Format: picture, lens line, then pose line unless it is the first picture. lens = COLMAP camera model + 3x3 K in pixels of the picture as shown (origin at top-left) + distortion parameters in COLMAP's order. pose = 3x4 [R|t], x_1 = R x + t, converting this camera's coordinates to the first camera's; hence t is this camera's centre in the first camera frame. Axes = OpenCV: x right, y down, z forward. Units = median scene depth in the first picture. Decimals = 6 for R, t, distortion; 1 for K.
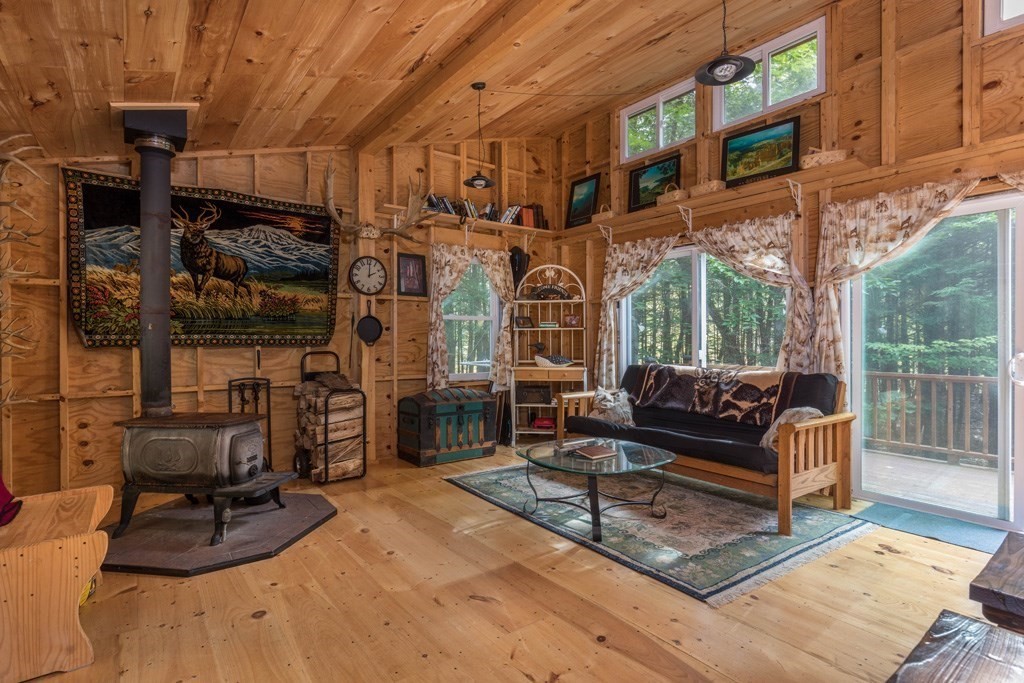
lens RADIAL K [[508.9, 0, 512.0], [0, 508.9, 339.1], [0, 0, 1]] dist [0.000081, 0.000413]
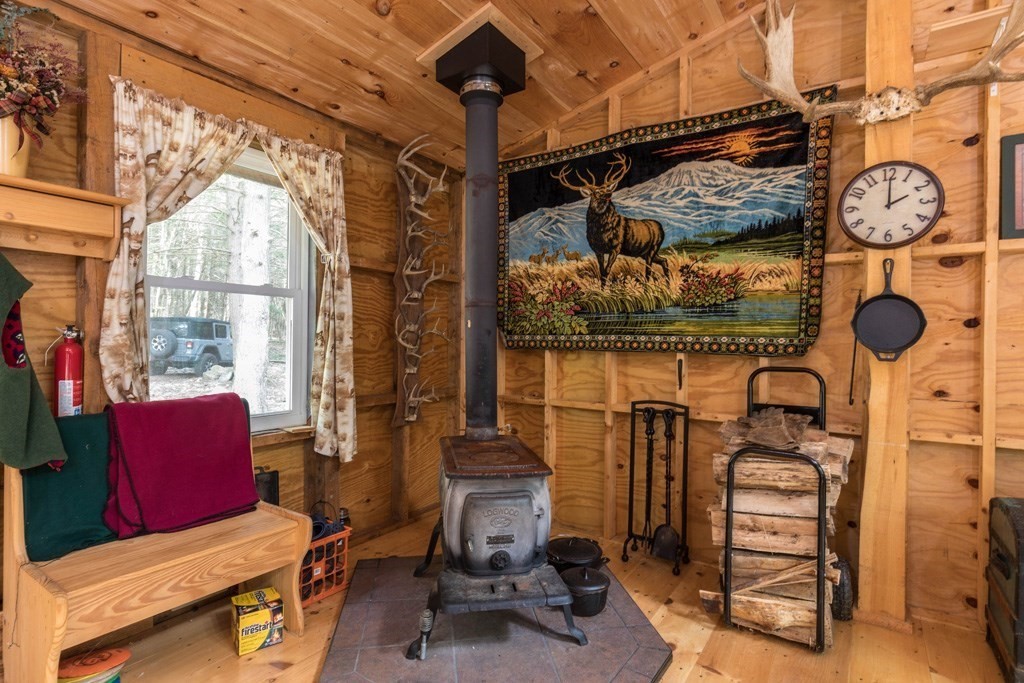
lens RADIAL K [[508.9, 0, 513.4], [0, 508.9, 340.6], [0, 0, 1]] dist [0.000081, 0.000413]
pose [[0.323305, 0.006687, -0.946271, 0.042588], [-0.017671, 0.999843, 0.001028, 0.000844], [0.946130, 0.016389, 0.323372, 0.612522]]
